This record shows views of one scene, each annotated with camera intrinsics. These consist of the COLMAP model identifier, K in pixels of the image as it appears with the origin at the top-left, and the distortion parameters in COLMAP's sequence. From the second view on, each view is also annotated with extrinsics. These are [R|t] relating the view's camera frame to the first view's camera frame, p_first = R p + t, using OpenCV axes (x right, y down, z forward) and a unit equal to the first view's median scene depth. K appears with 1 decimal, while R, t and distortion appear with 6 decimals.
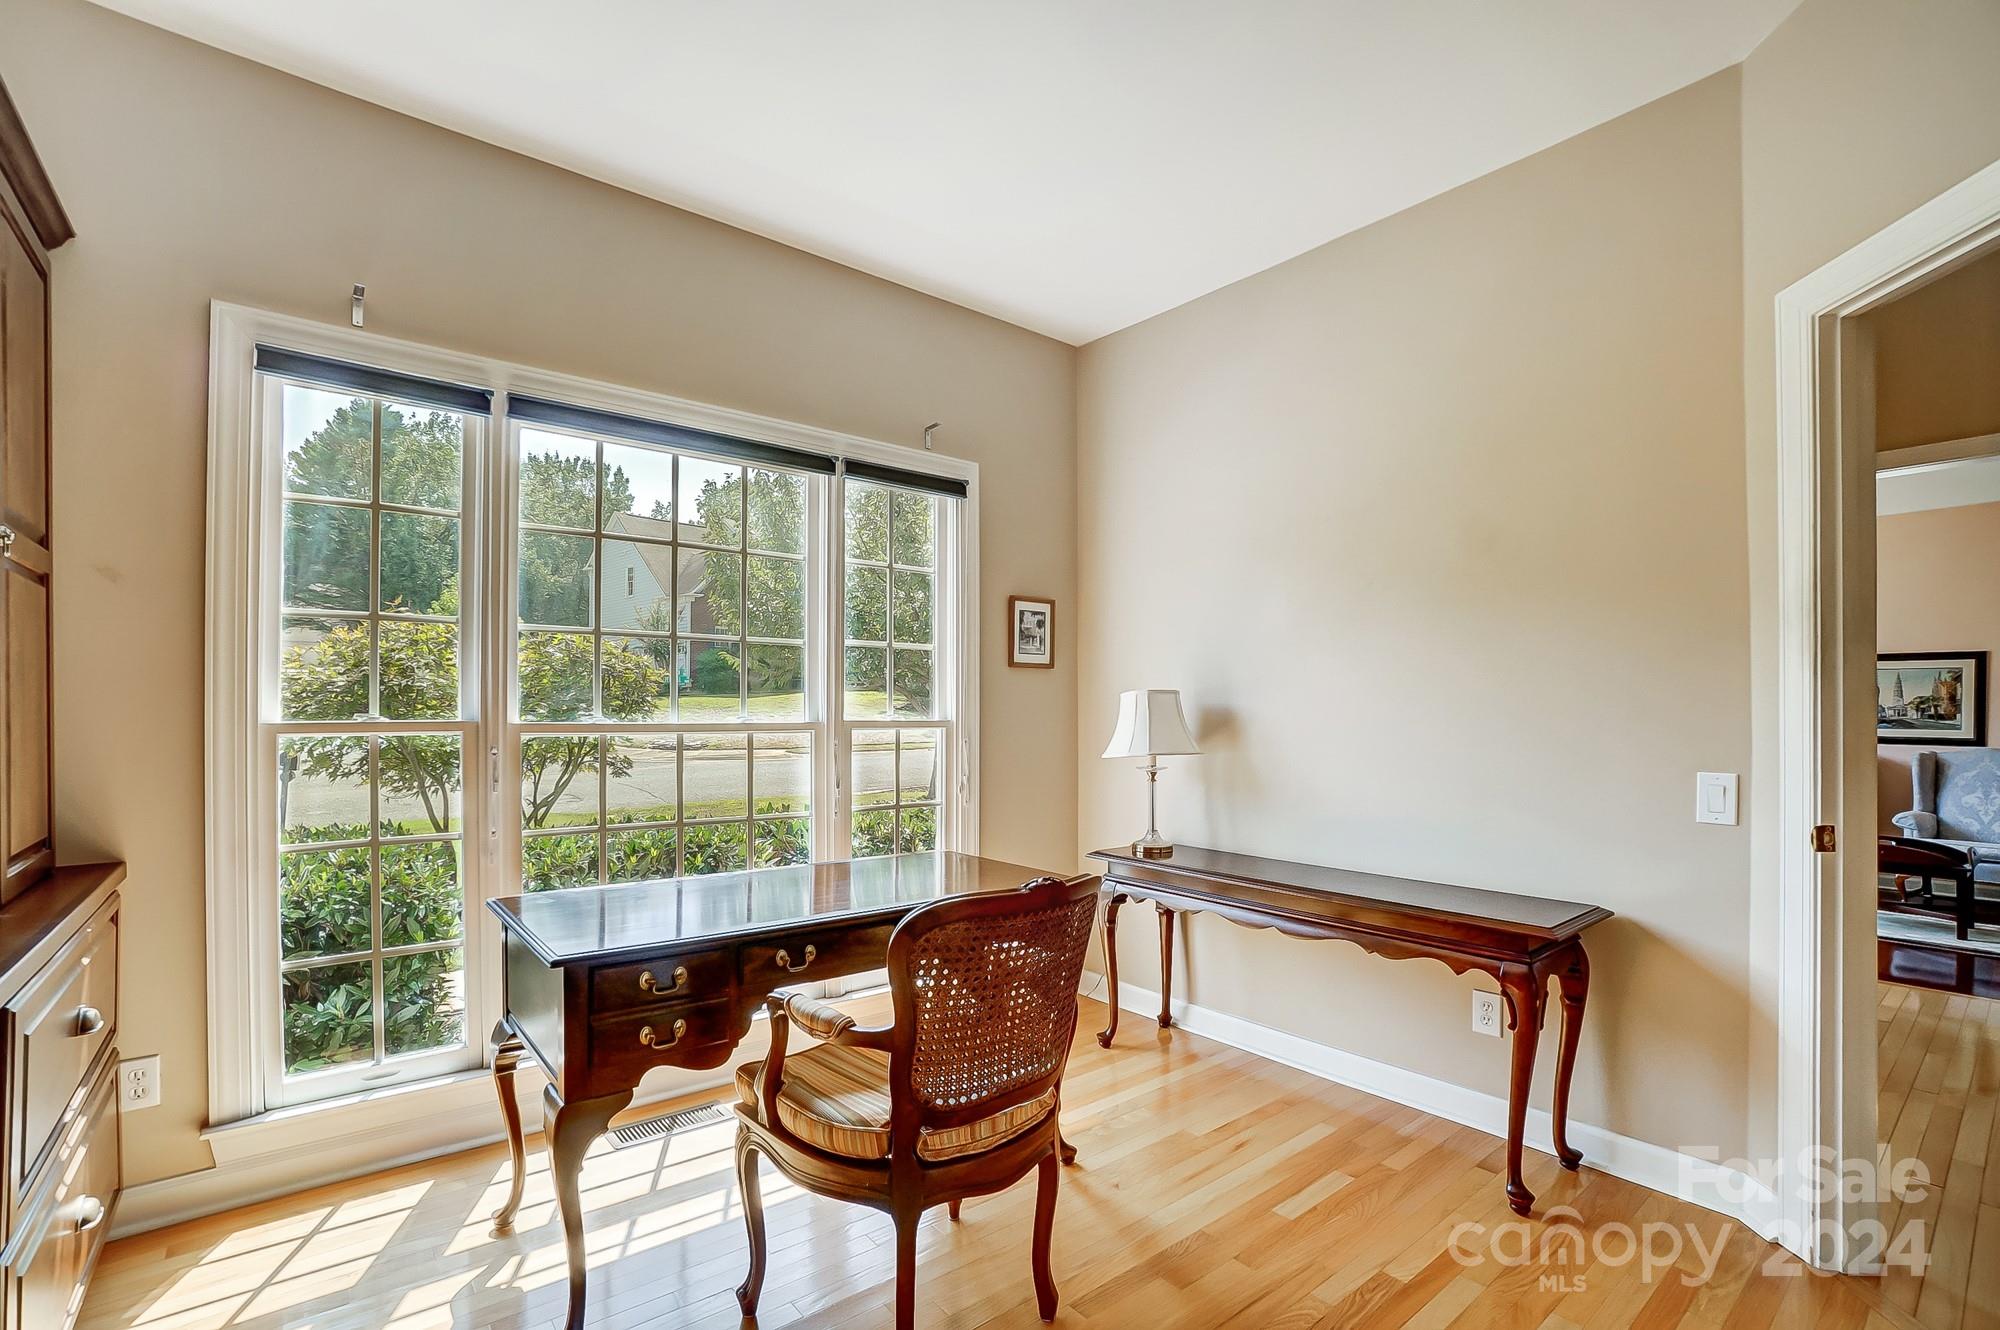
lens RADIAL K [[882.2, 0, 1000.5], [0, 882.2, 690.7], [0, 0, 1]] dist [-0.015997, 0.000092]
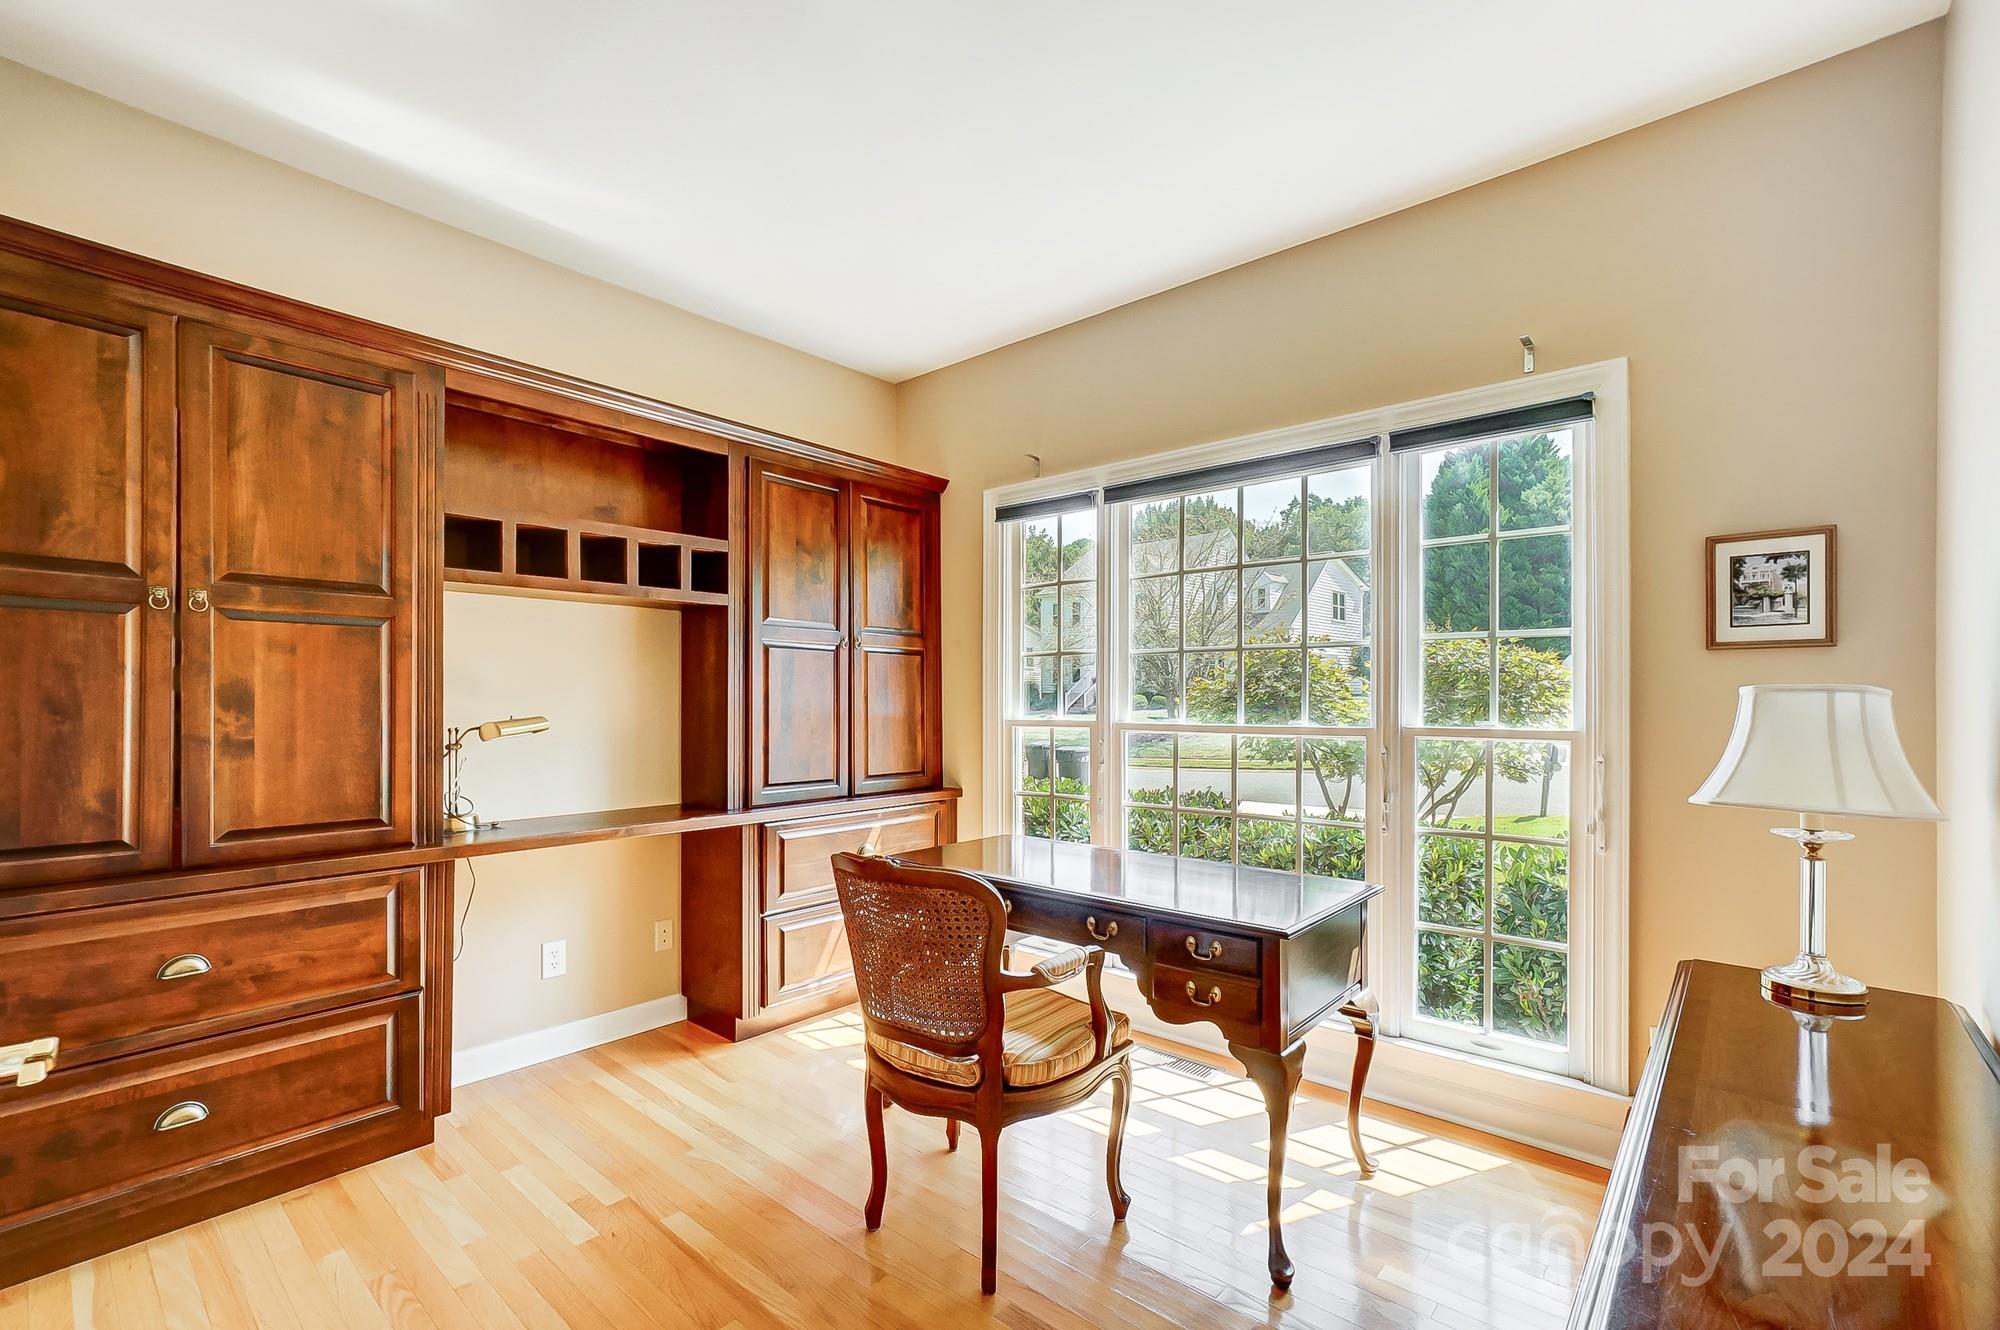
lens RADIAL K [[863.3, 0, 1000.0], [0, 863.3, 665.0], [0, 0, 1]] dist [-0.041043, 0.000014]
pose [[0.175141, -0.050180, -0.983264, 0.506294], [0.009375, 0.998740, -0.049299, 0.008405], [0.984499, -0.000584, 0.175391, 0.393332]]
